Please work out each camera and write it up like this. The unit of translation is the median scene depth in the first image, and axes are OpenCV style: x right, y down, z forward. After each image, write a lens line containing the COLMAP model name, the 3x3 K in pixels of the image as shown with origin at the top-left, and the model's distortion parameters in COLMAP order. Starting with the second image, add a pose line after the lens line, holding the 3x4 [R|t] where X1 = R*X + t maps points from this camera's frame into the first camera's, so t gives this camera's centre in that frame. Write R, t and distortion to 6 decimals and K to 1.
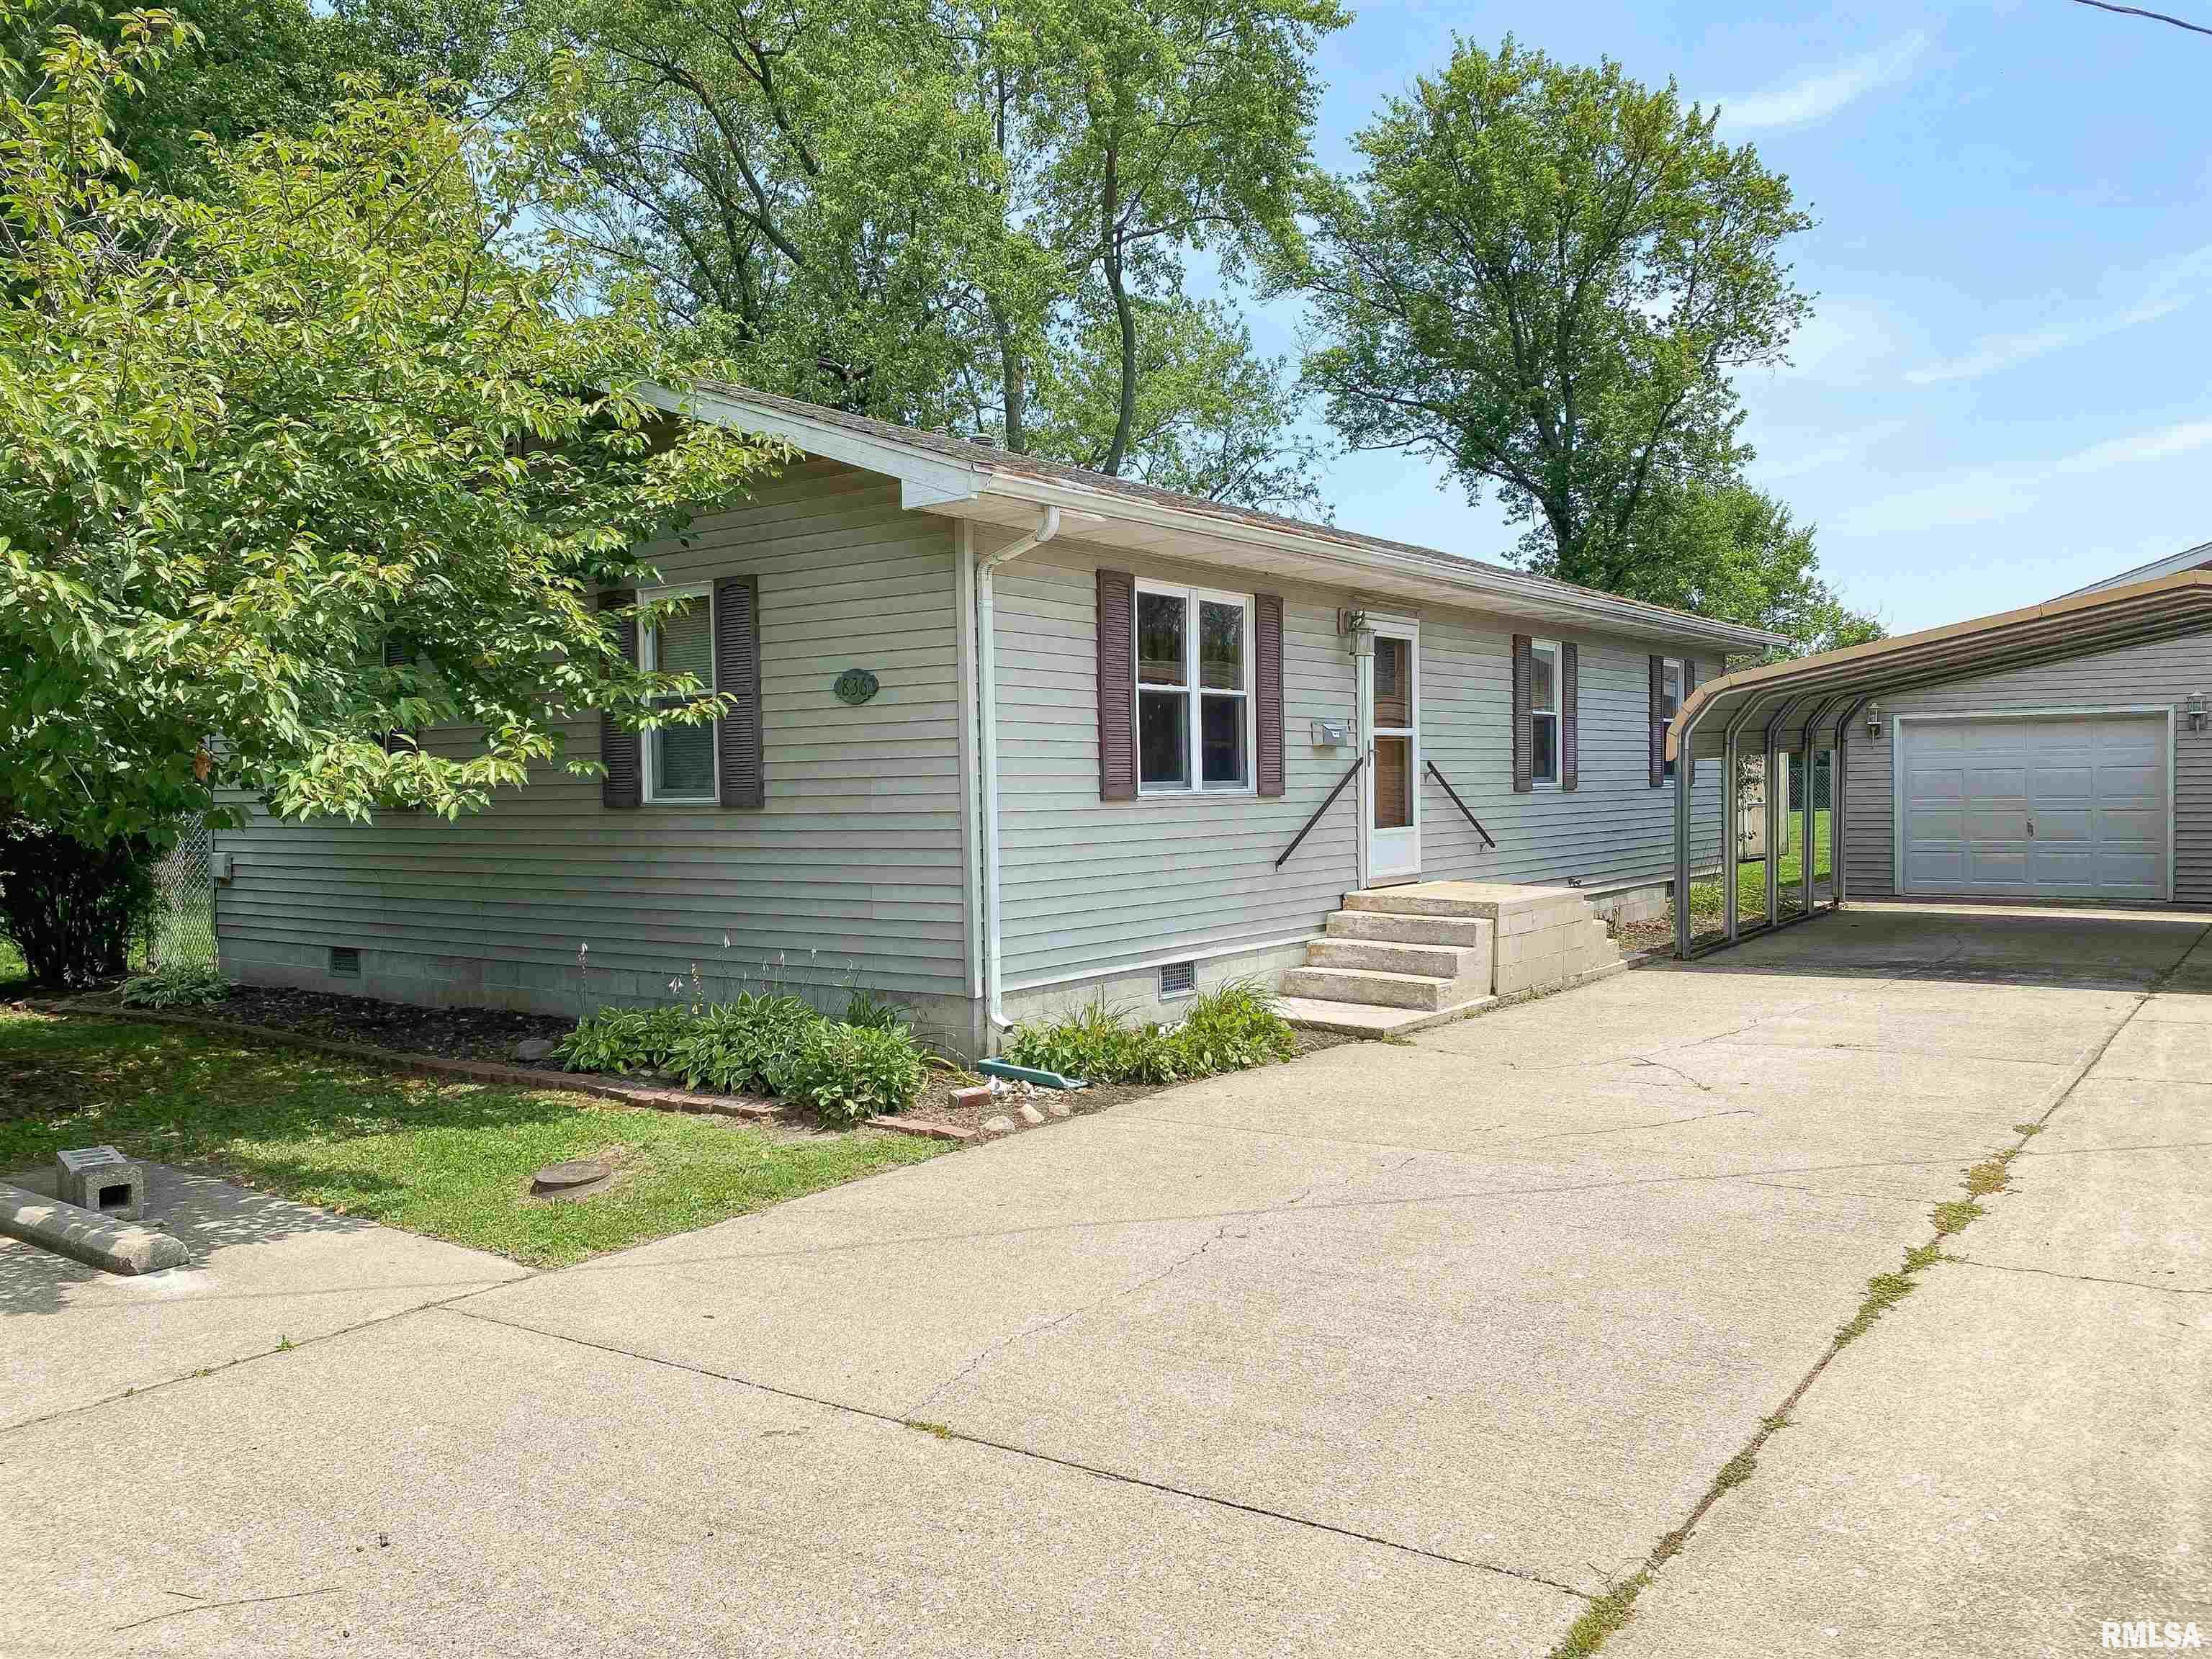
lens RADIAL K [[1686.3, 0, 1096.2], [0, 1686.3, 843.1], [0, 0, 1]] dist [0.074342, -0.107410]
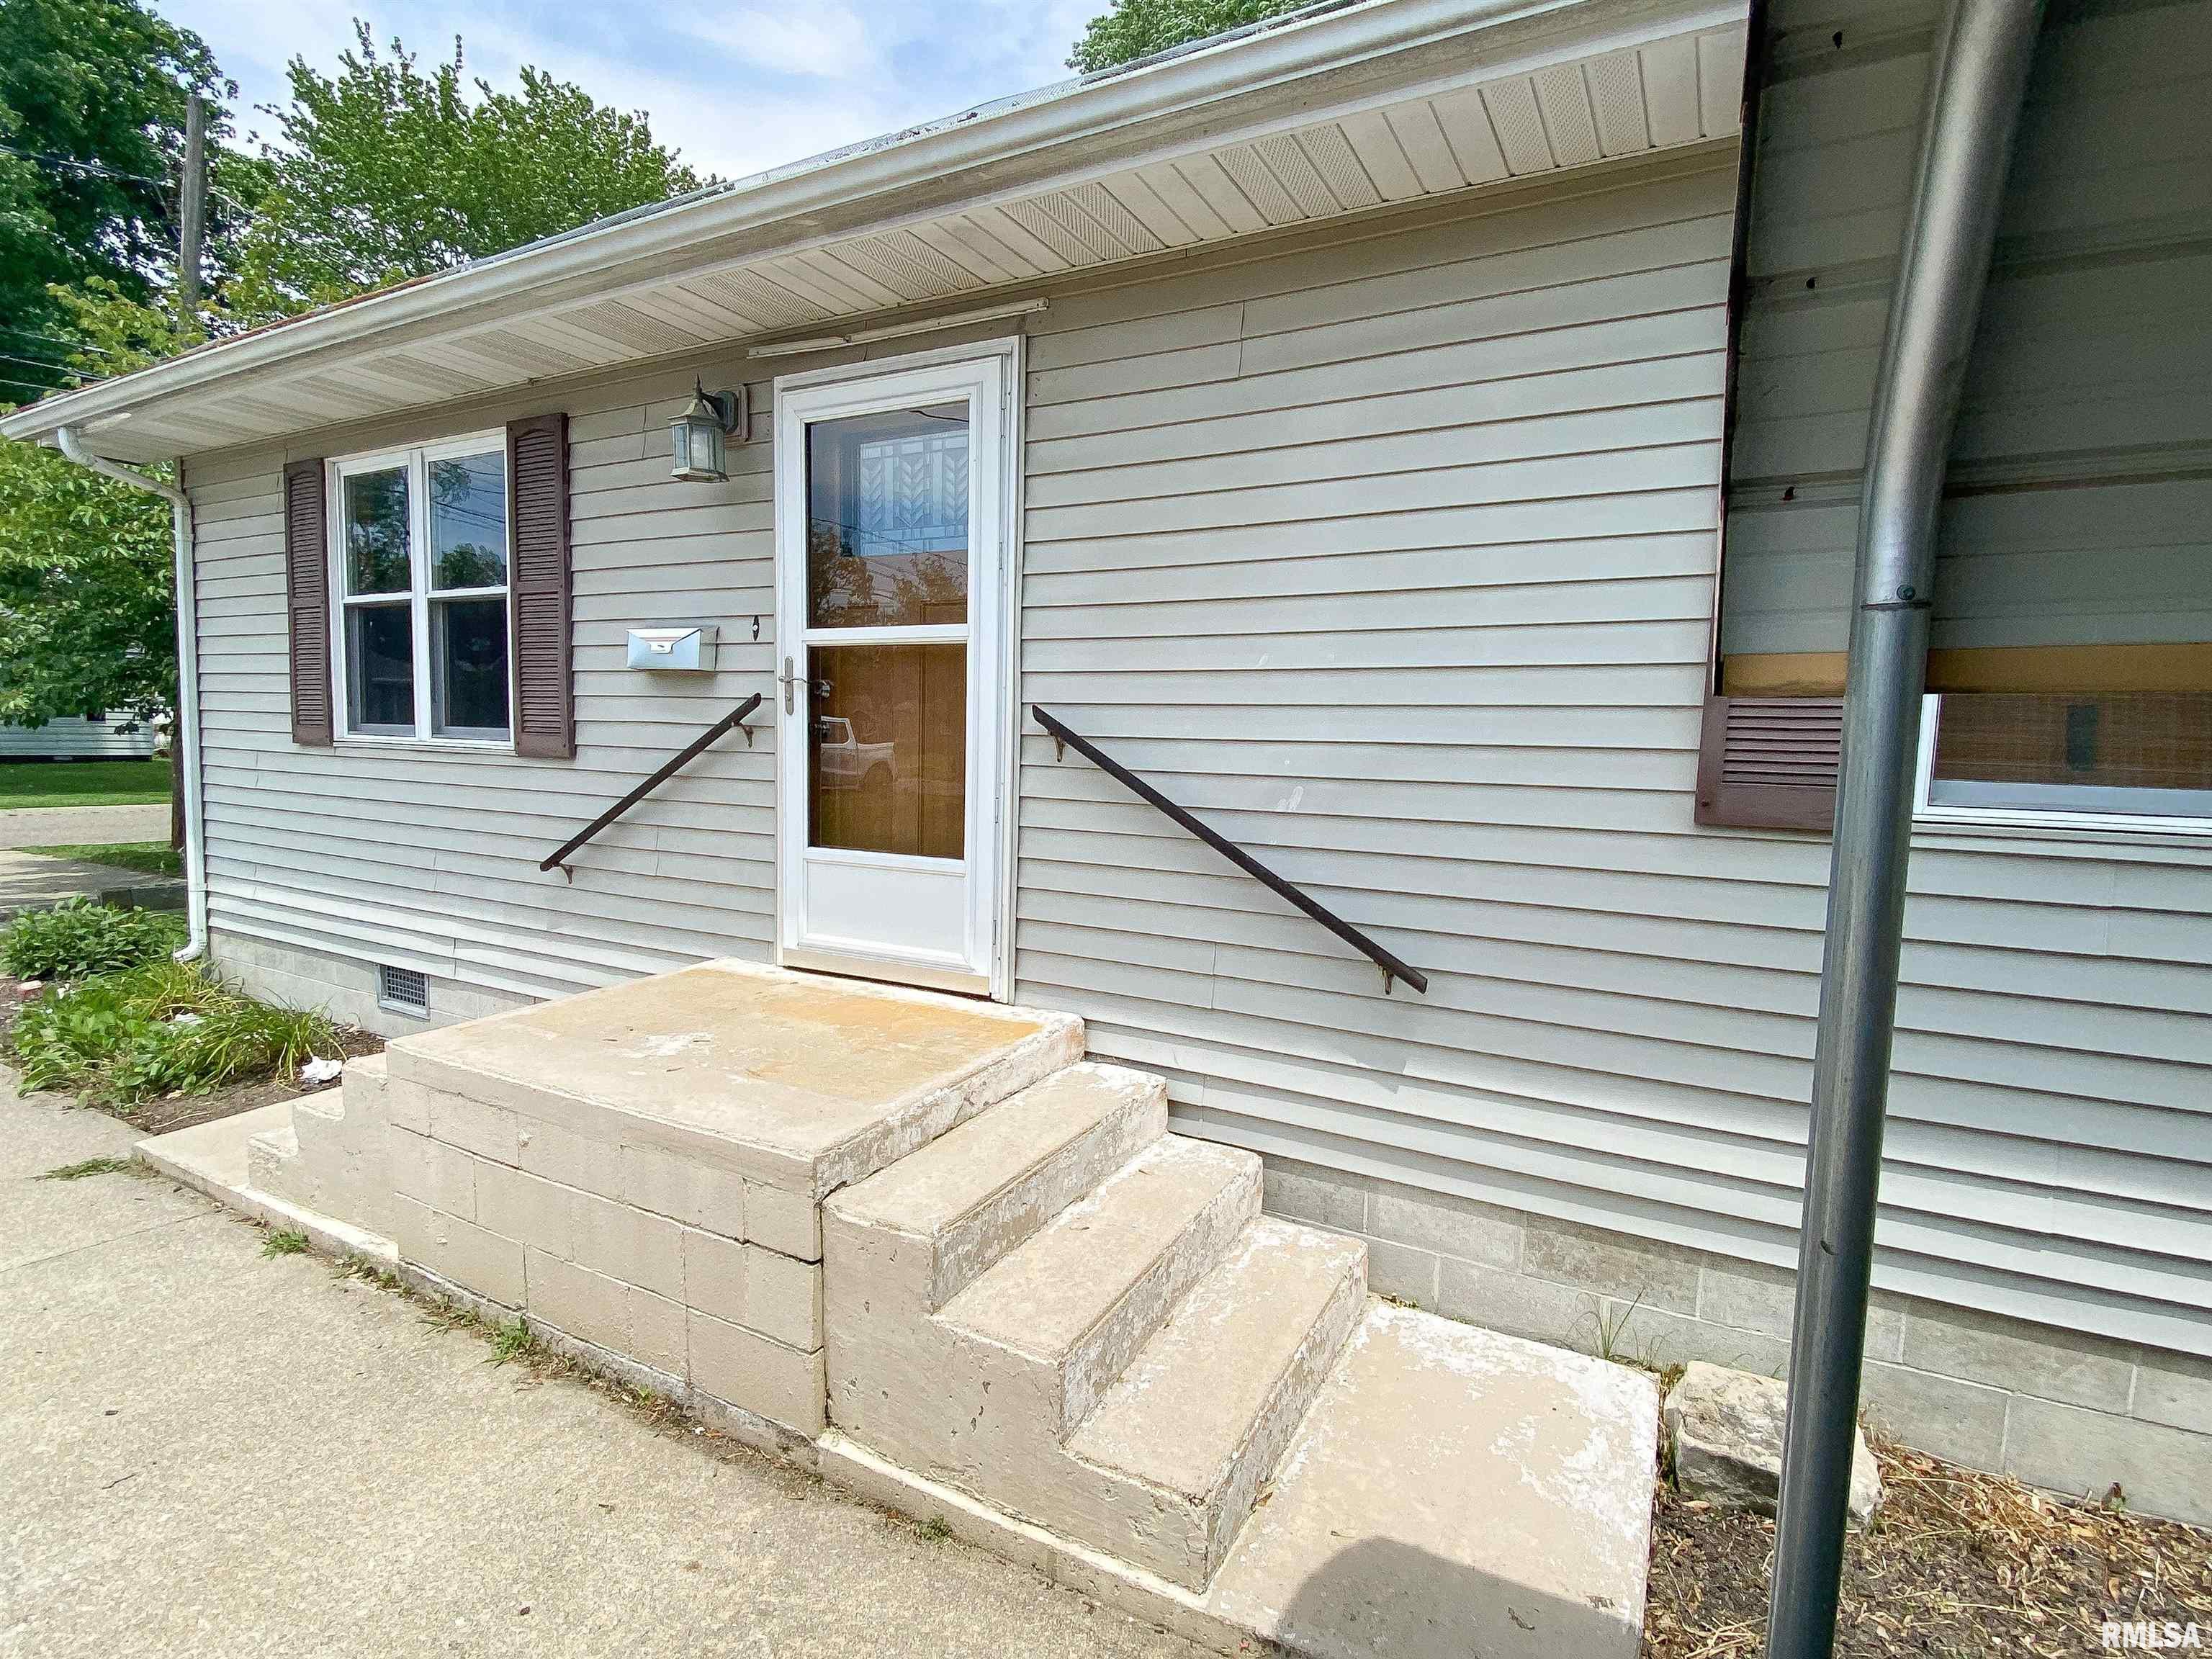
lens RADIAL K [[1070.1, 0, 1106.4], [0, 1070.1, 832.6], [0, 0, 1]] dist [0.000468, -0.000892]
pose [[0.146709, 0.108346, -0.983228, 0.527248], [-0.064556, 0.992913, 0.099781, -0.053421], [0.987071, 0.048834, 0.152664, 1.165453]]
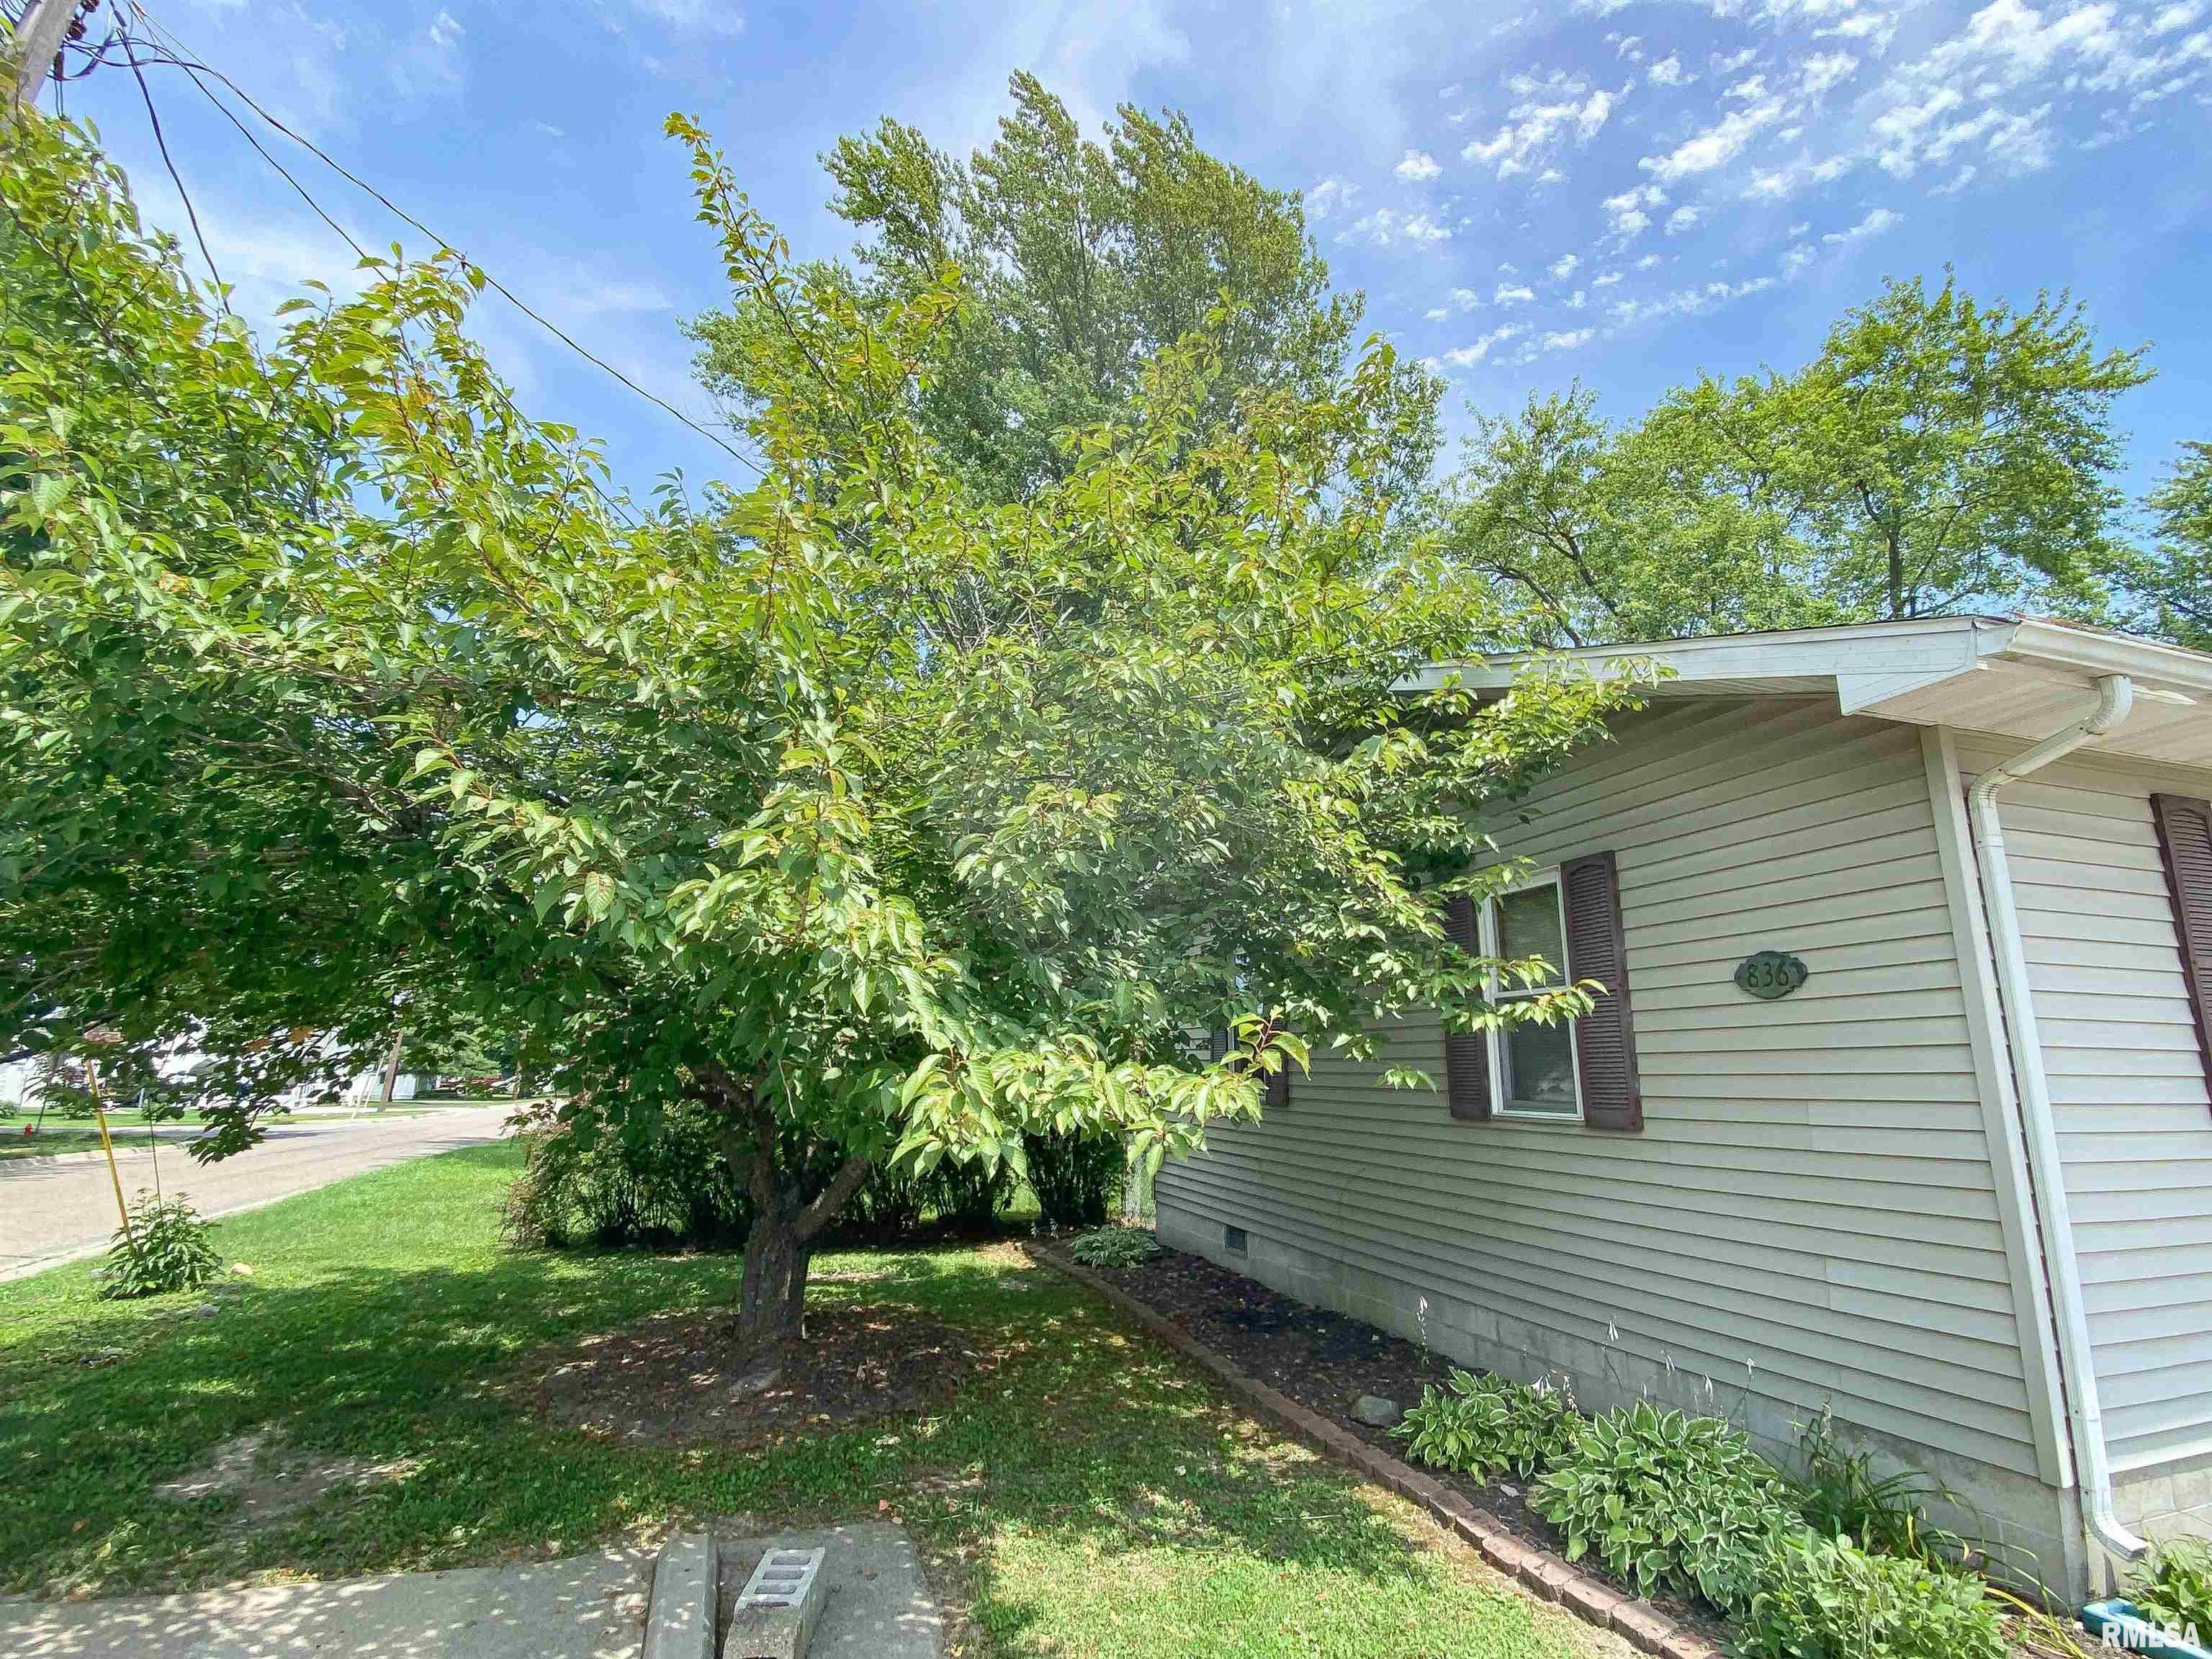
lens RADIAL K [[1055.2, 0, 1096.9], [0, 1055.2, 834.3], [0, 0, 1]] dist [0.030678, -0.029099]
pose [[0.810310, -0.106201, -0.576298, -0.087388], [-0.043634, 0.969776, -0.240064, -0.021850], [0.584375, 0.219673, 0.781185, 0.364727]]
